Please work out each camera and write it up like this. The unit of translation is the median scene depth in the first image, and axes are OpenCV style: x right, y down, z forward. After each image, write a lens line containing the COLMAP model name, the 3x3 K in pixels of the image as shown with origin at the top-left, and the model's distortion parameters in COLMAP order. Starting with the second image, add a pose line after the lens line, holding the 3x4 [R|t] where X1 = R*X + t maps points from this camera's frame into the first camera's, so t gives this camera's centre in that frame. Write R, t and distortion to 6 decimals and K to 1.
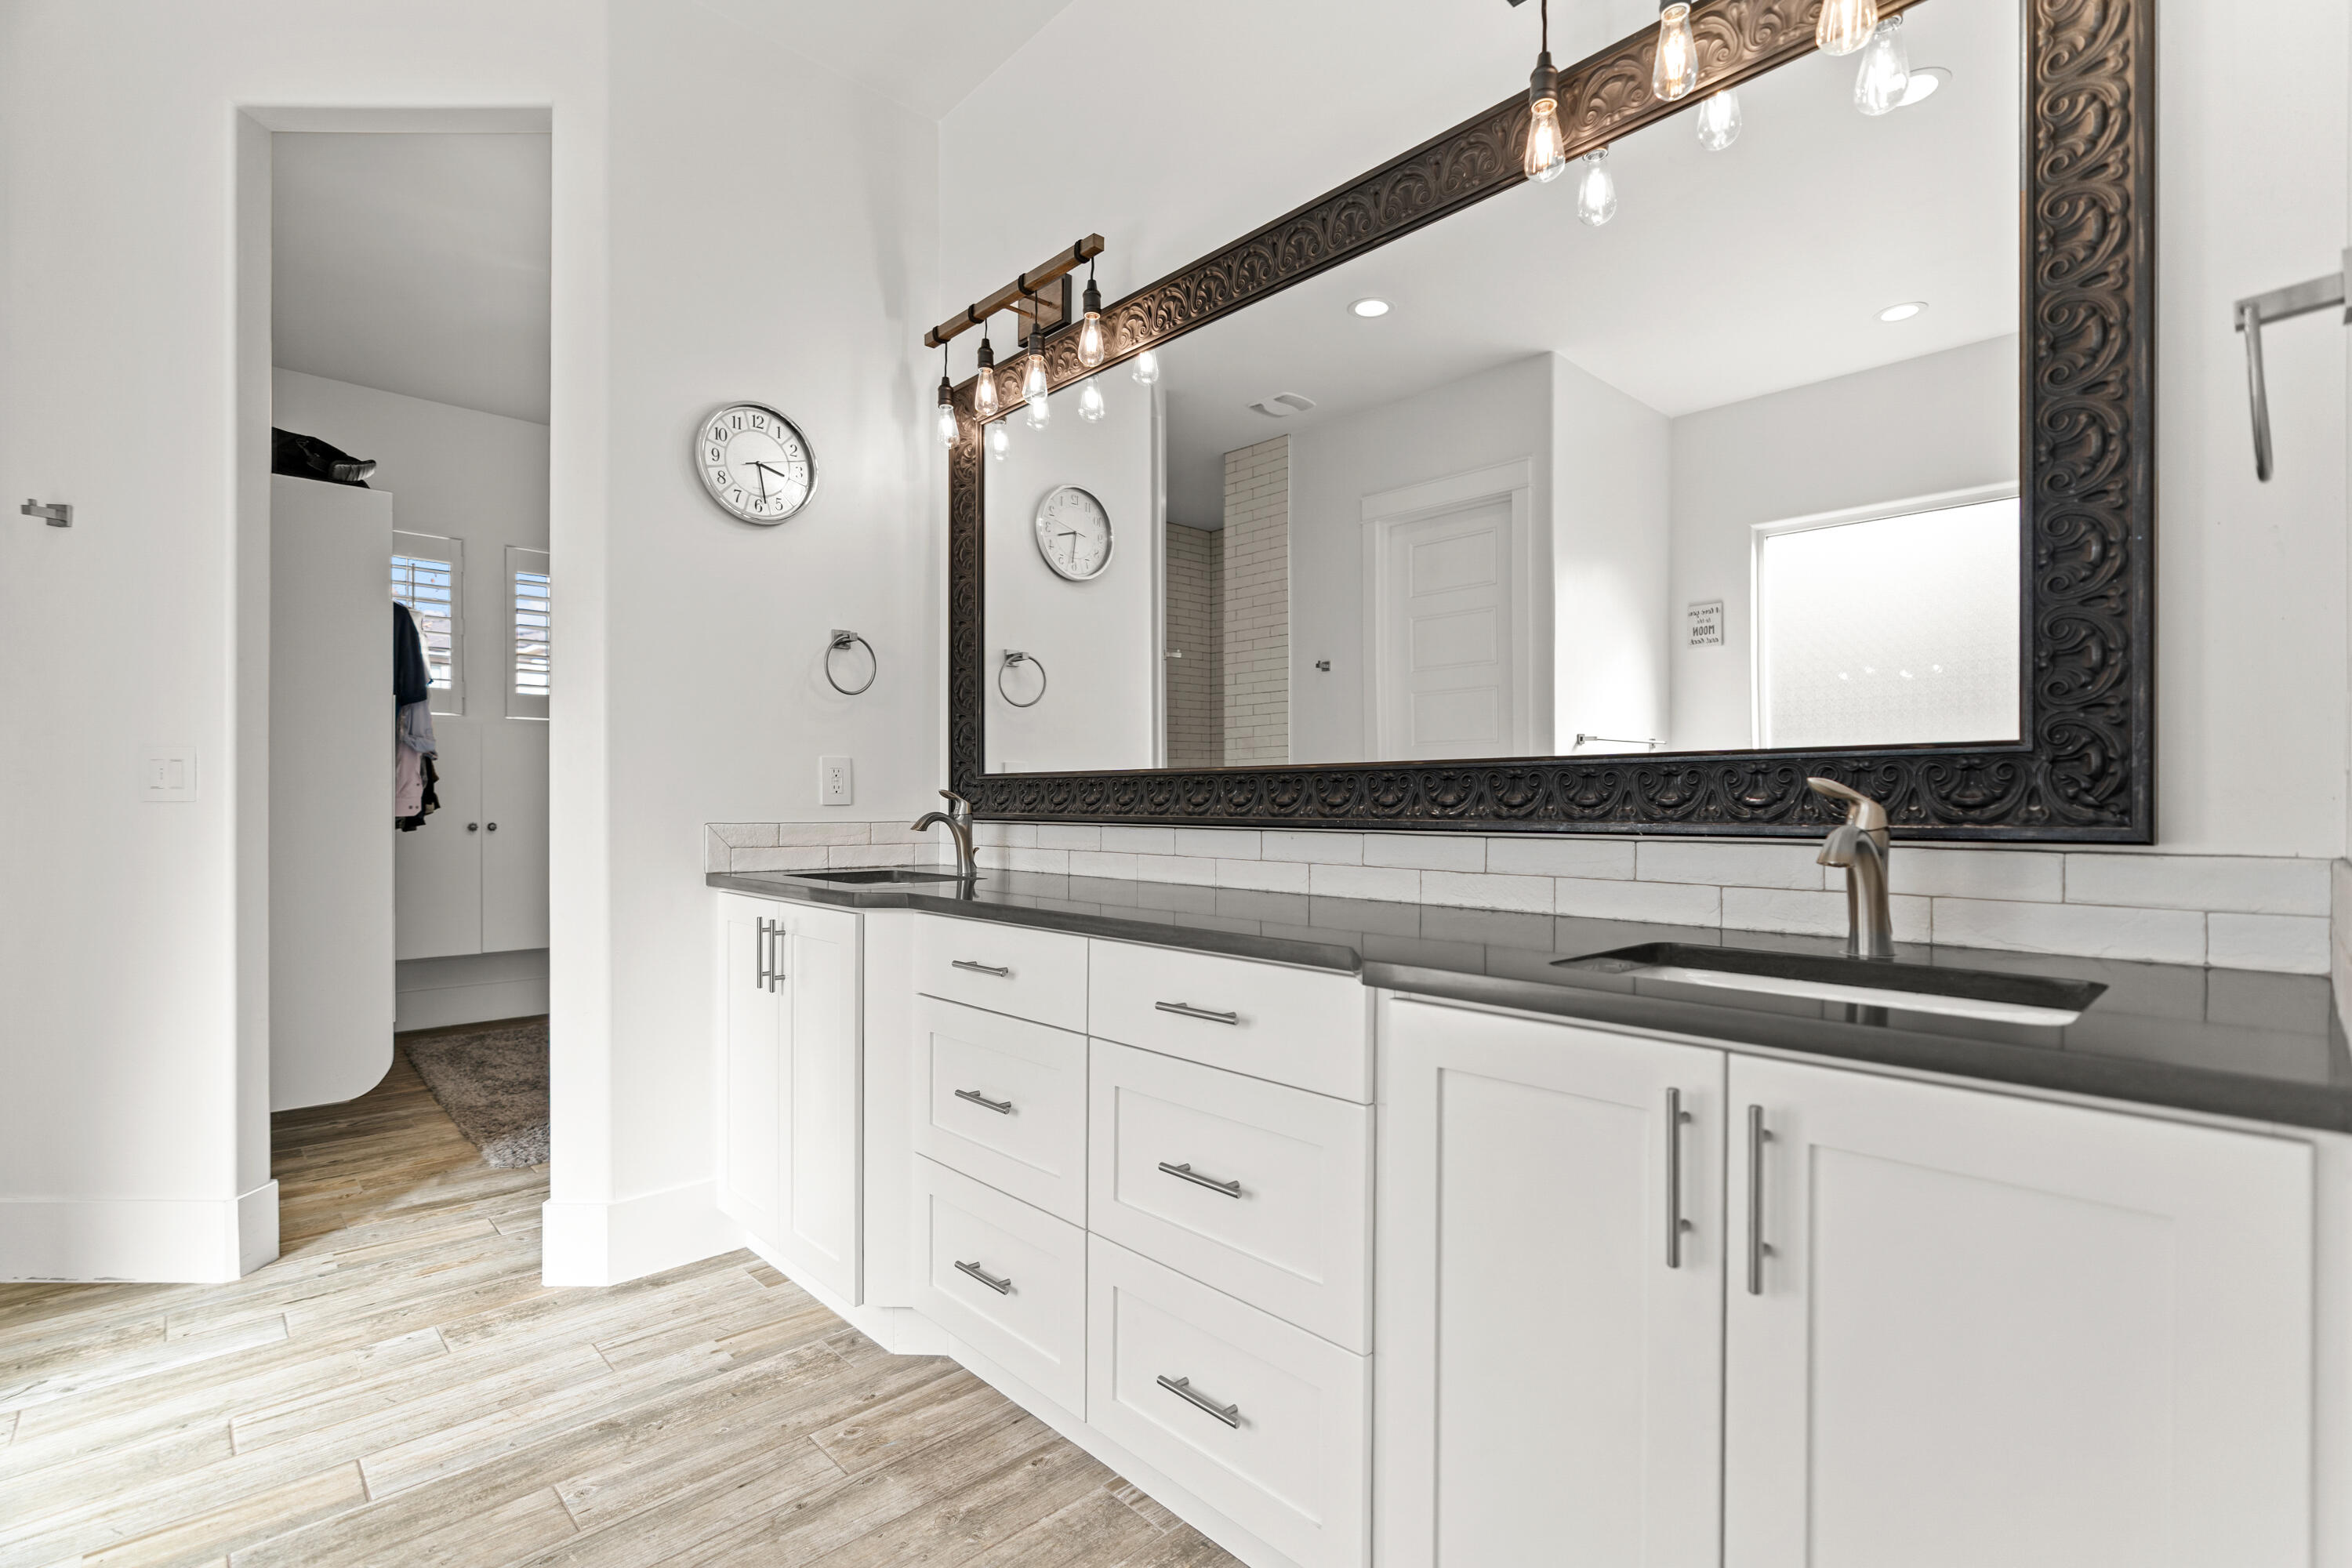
lens RADIAL K [[1080.6, 0, 1186.9], [0, 1080.6, 798.3], [0, 0, 1]] dist [-0.008228, 0.003121]
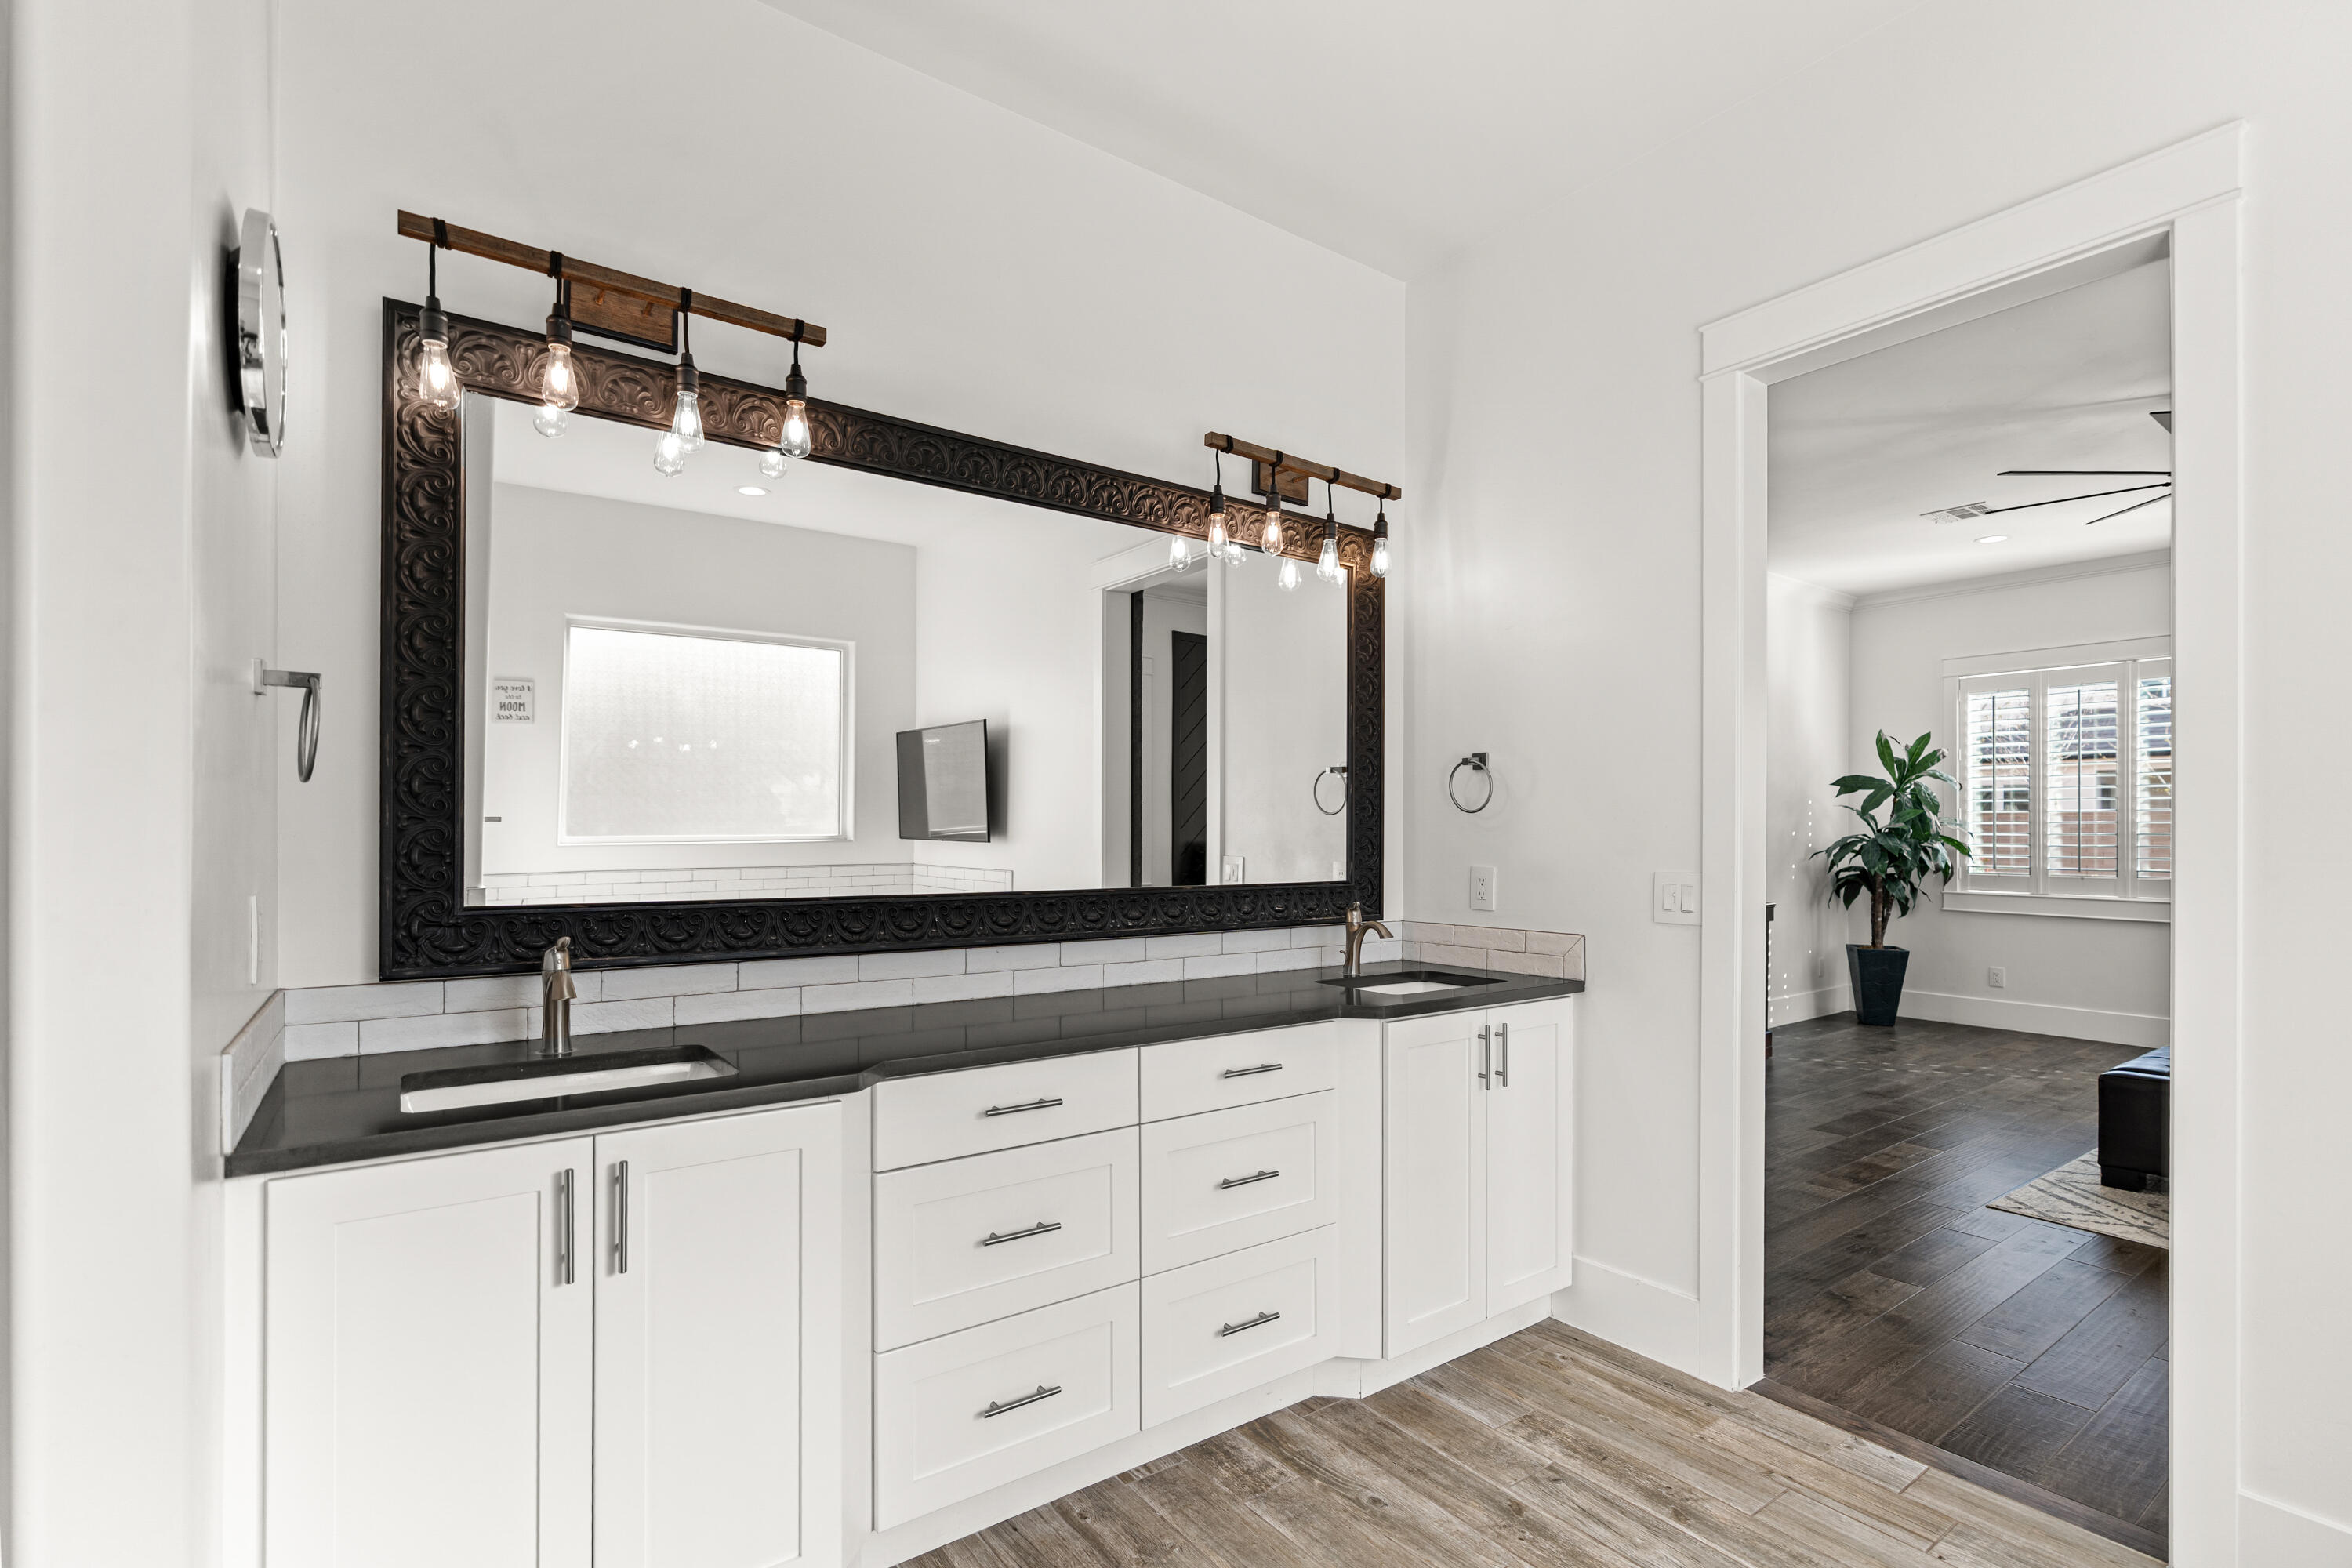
lens RADIAL K [[1080.6, 0, 1170.0], [0, 1080.6, 833.3], [0, 0, 1]] dist [-0.008228, 0.003121]
pose [[0.140495, 0.003434, 0.990075, -0.389816], [-0.004285, 0.999987, -0.002860, -0.034076], [-0.990072, -0.003841, 0.140508, 0.230400]]
